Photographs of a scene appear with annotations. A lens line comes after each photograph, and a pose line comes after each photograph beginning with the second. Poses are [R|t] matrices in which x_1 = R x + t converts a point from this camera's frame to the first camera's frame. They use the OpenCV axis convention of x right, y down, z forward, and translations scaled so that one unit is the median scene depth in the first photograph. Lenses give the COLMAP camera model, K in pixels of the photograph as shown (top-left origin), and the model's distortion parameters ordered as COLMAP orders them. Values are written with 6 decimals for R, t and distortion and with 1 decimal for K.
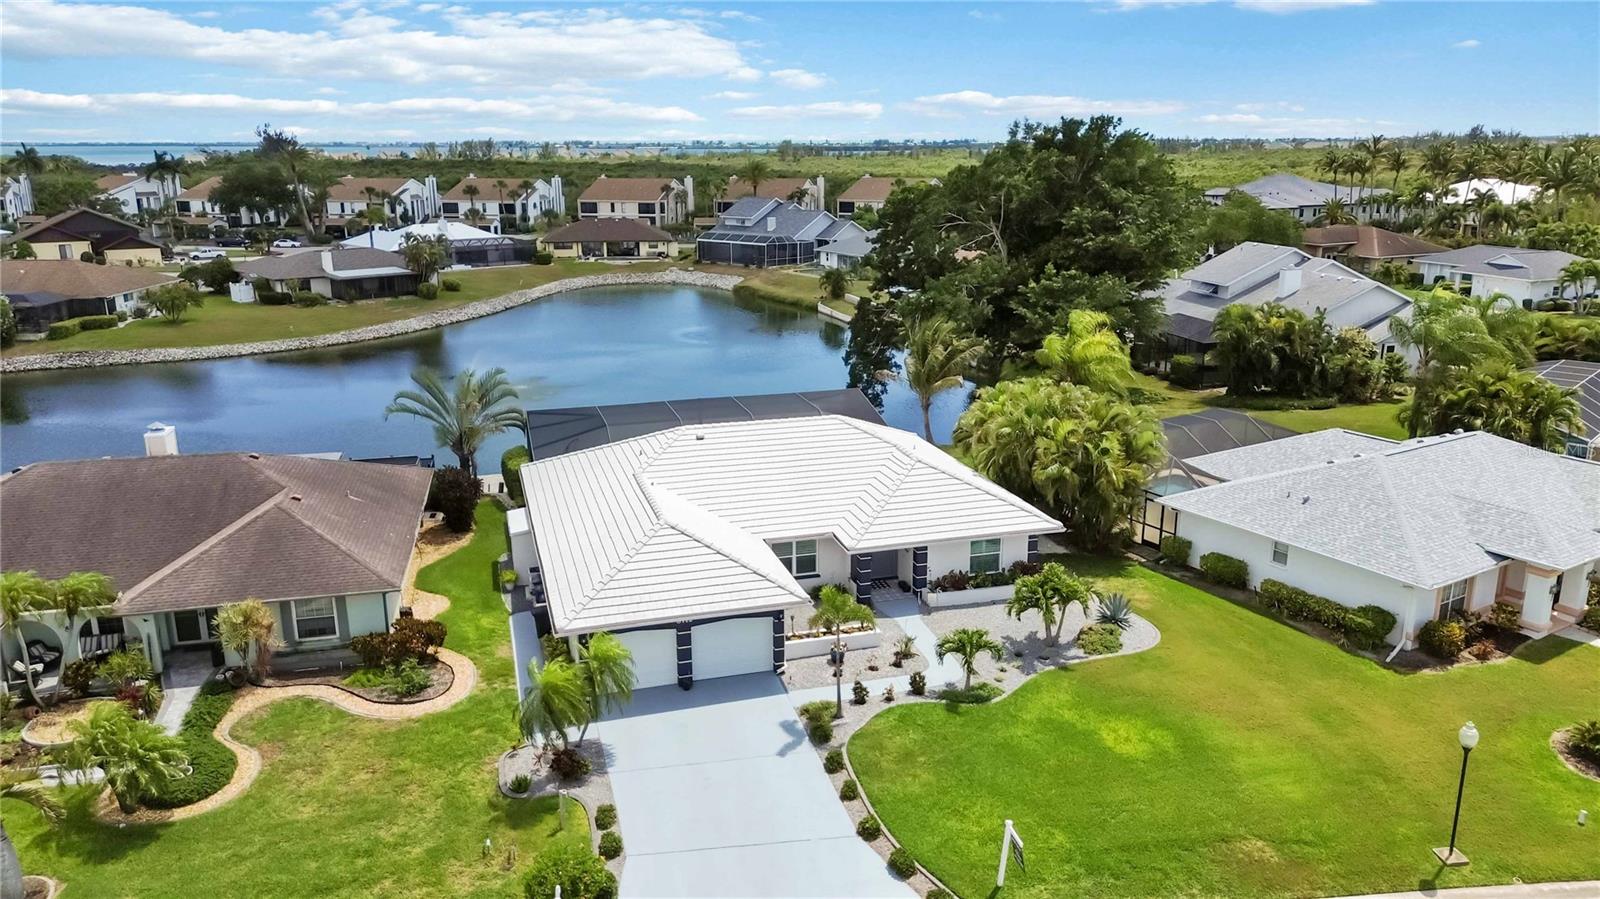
lens RADIAL K [[1142.9, 0, 799.4], [0, 1142.9, 448.8], [0, 0, 1]] dist [0.070220, -0.064425]
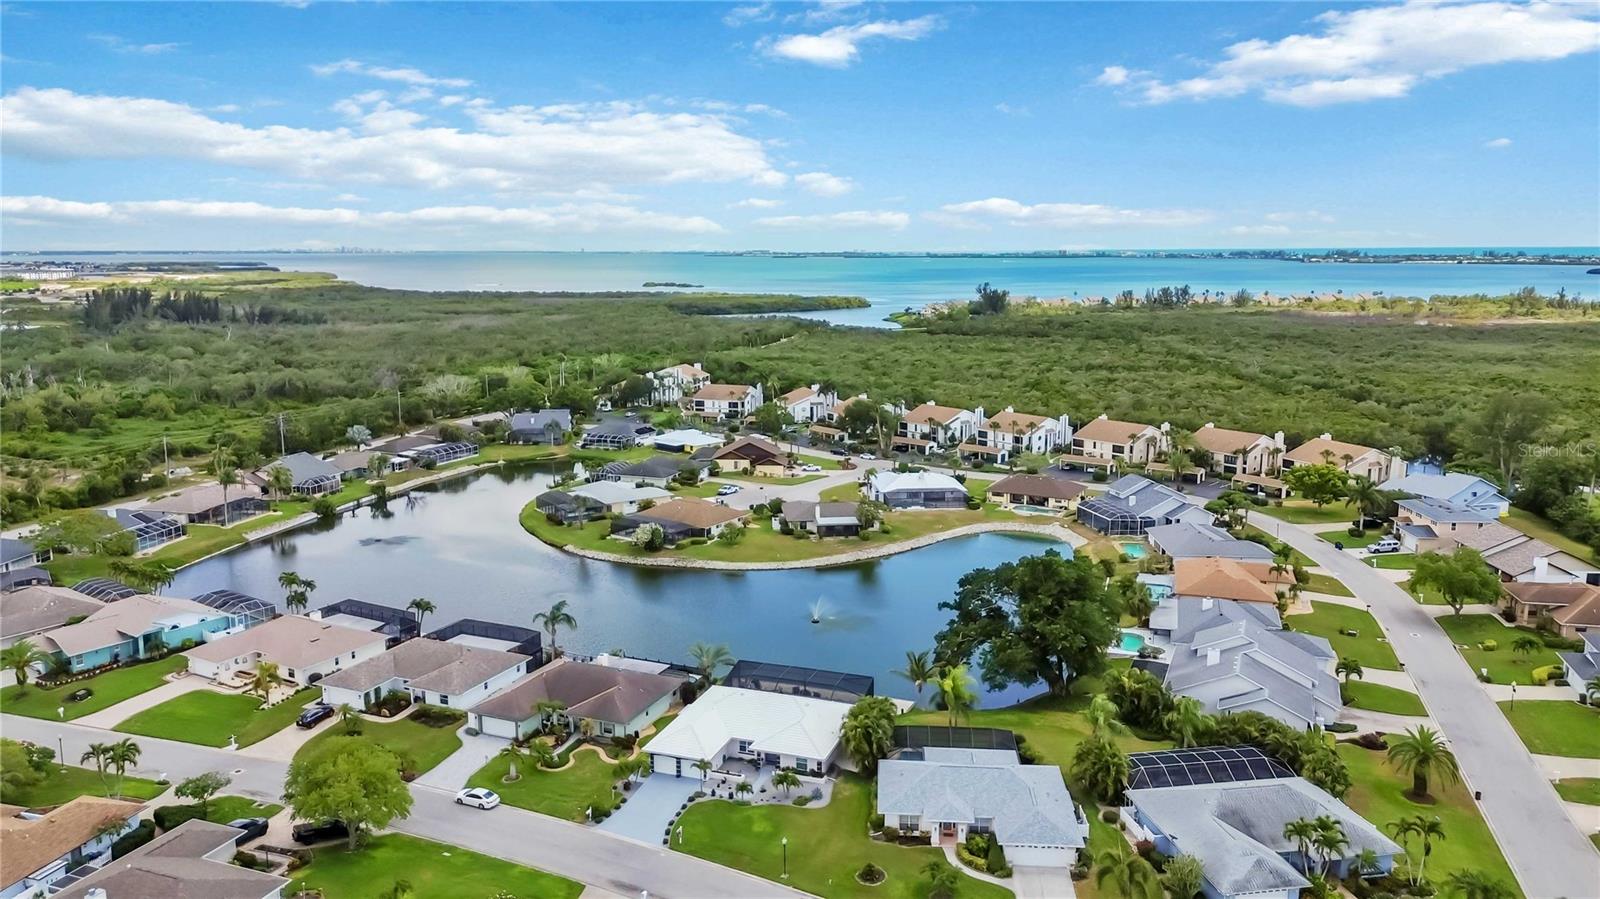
lens RADIAL K [[1142.9, 0, 794.6], [0, 1142.9, 451.4], [0, 0, 1]] dist [0.070220, -0.064425]
pose [[0.805454, 0.108043, -0.582727, 1.724257], [-0.154654, 0.987492, -0.030675, -0.577427], [0.572124, 0.114829, 0.812089, -1.389641]]
